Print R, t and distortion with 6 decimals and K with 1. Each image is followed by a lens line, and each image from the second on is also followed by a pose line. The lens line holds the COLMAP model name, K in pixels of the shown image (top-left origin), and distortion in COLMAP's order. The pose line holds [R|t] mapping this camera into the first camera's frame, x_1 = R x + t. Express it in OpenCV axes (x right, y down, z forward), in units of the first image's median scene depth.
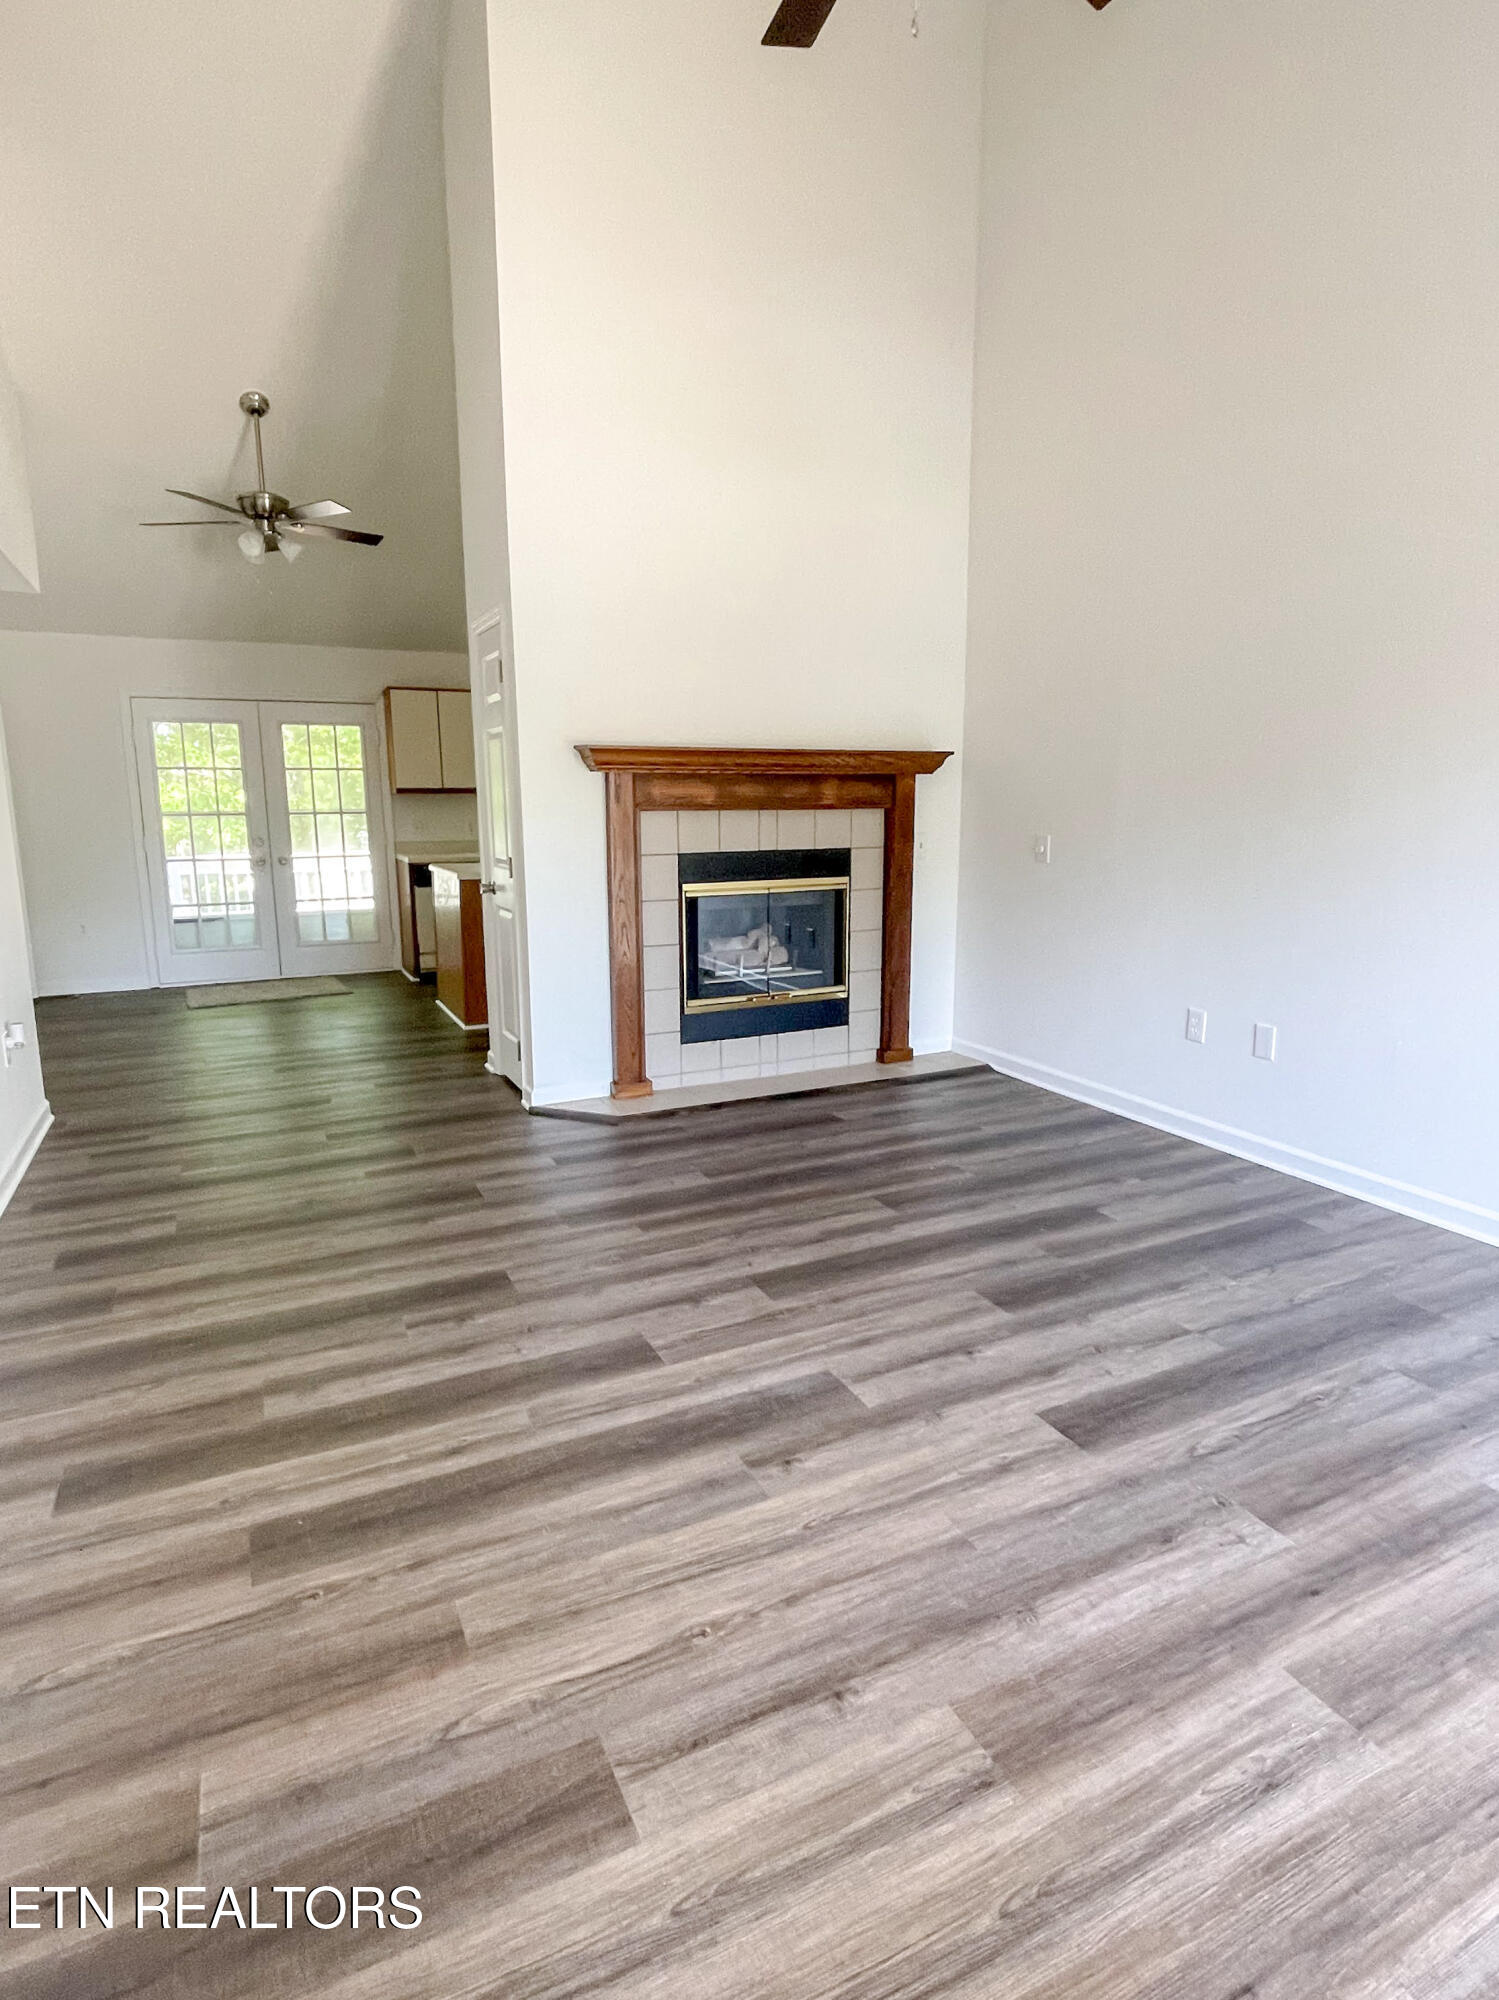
lens RADIAL K [[1026.4, 0, 749.5], [0, 1026.4, 1000.0], [0, 0, 1]] dist [-0.004406, -0.000991]
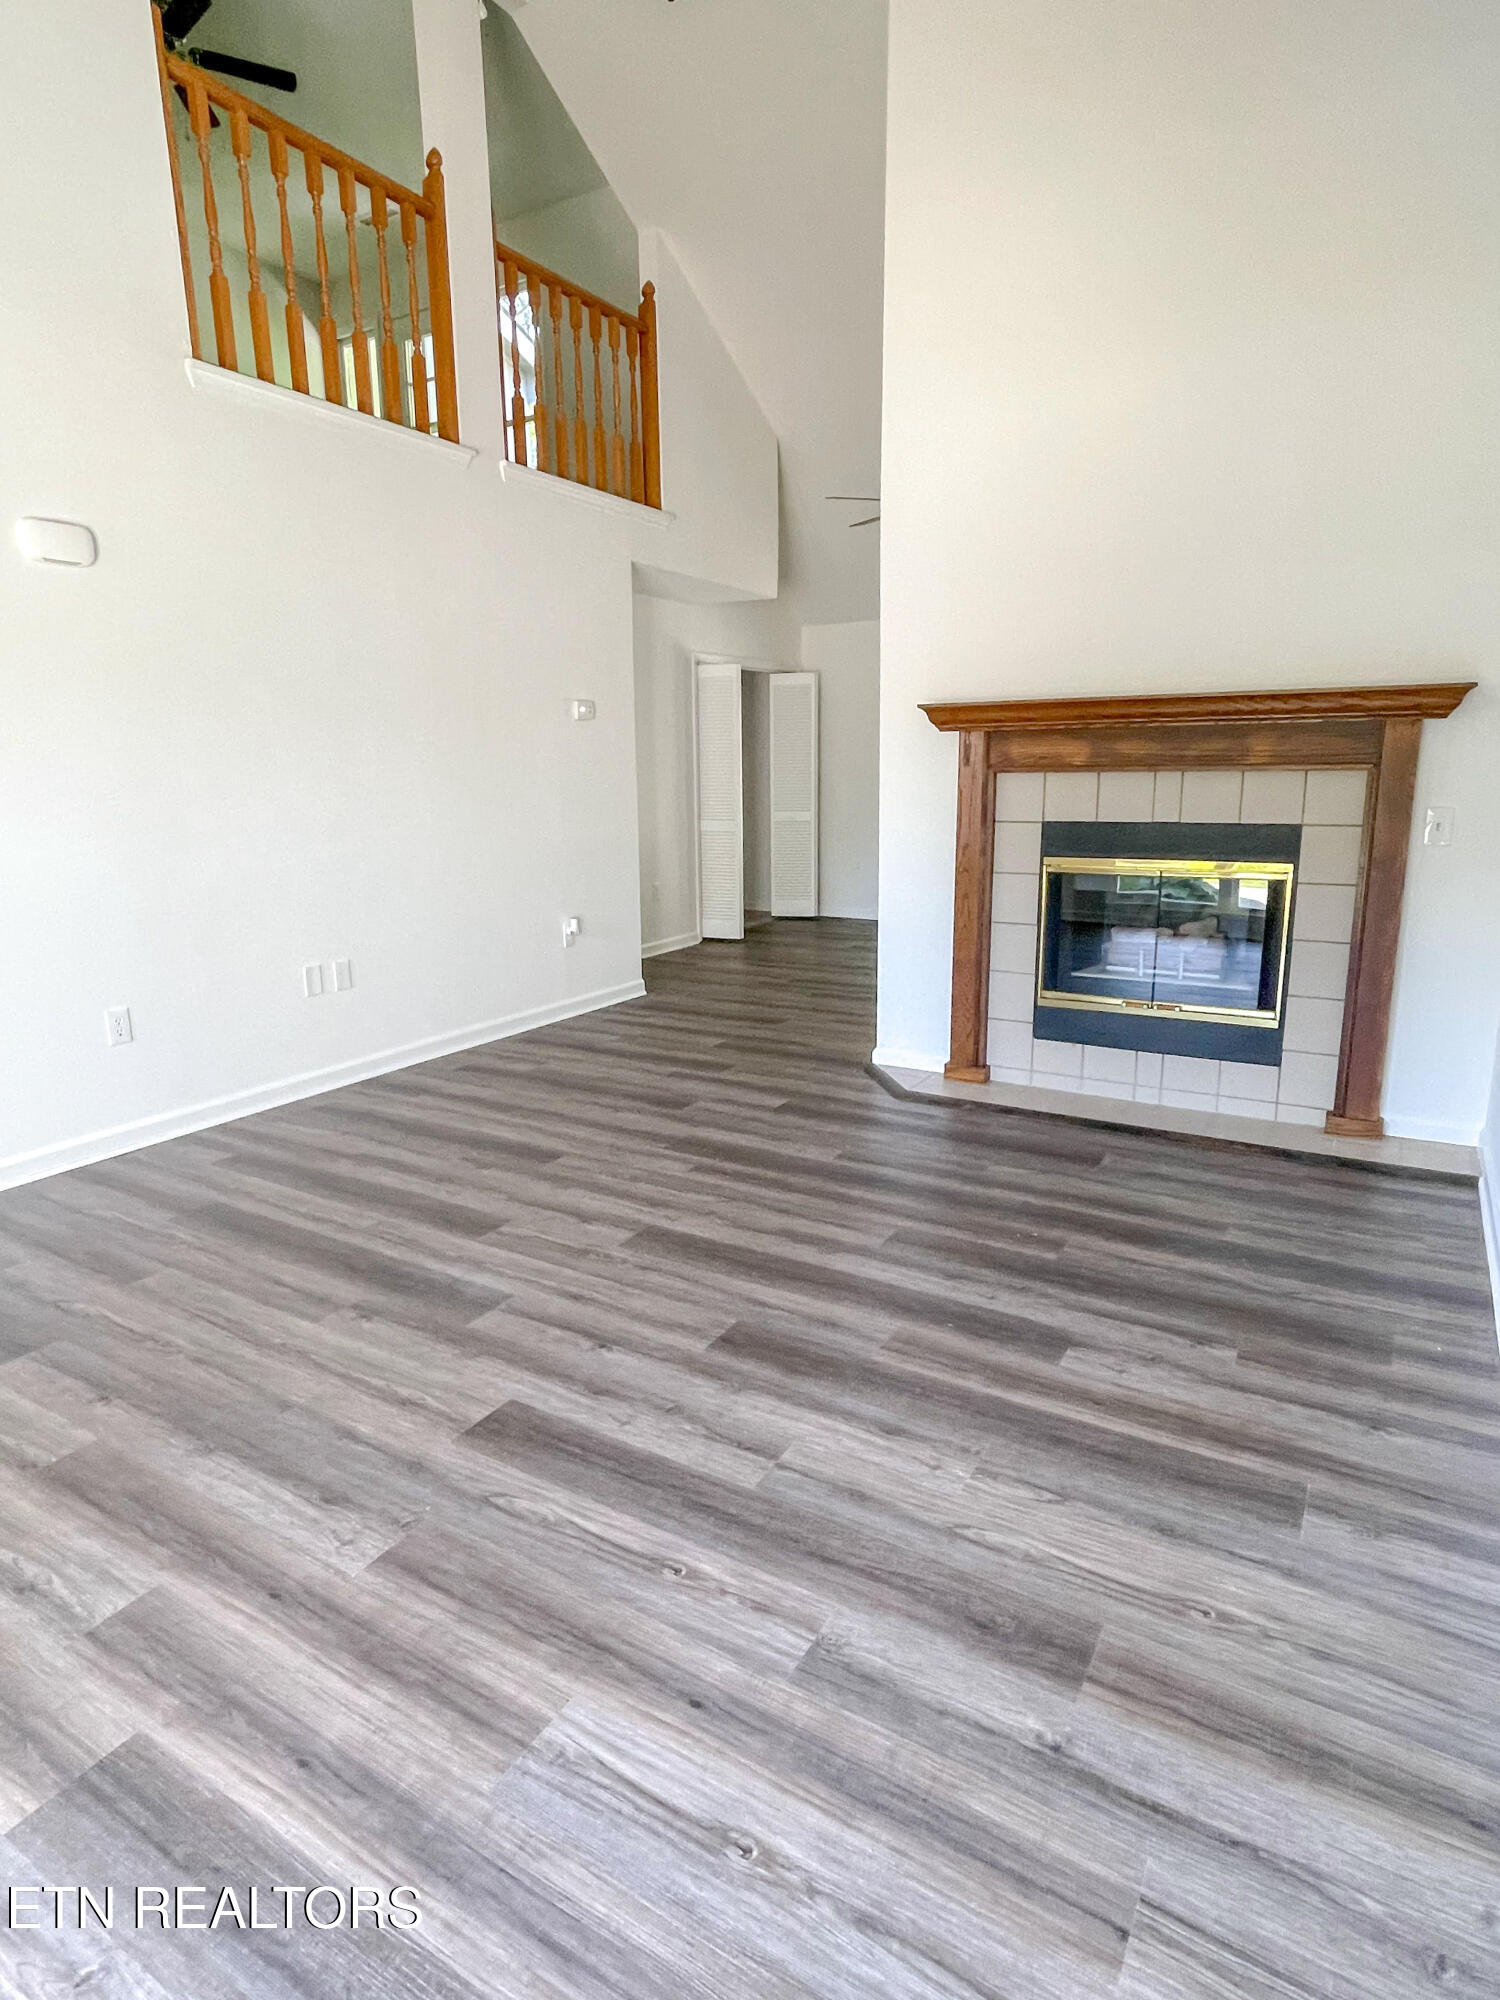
lens RADIAL K [[1098.5, 0, 753.2], [0, 1098.5, 959.4], [0, 0, 1]] dist [0.018980, -0.032999]
pose [[0.550747, 0.143003, -0.822331, 0.870745], [-0.150599, 0.986070, 0.070615, -0.082357], [0.820974, 0.084951, 0.564611, 0.411099]]
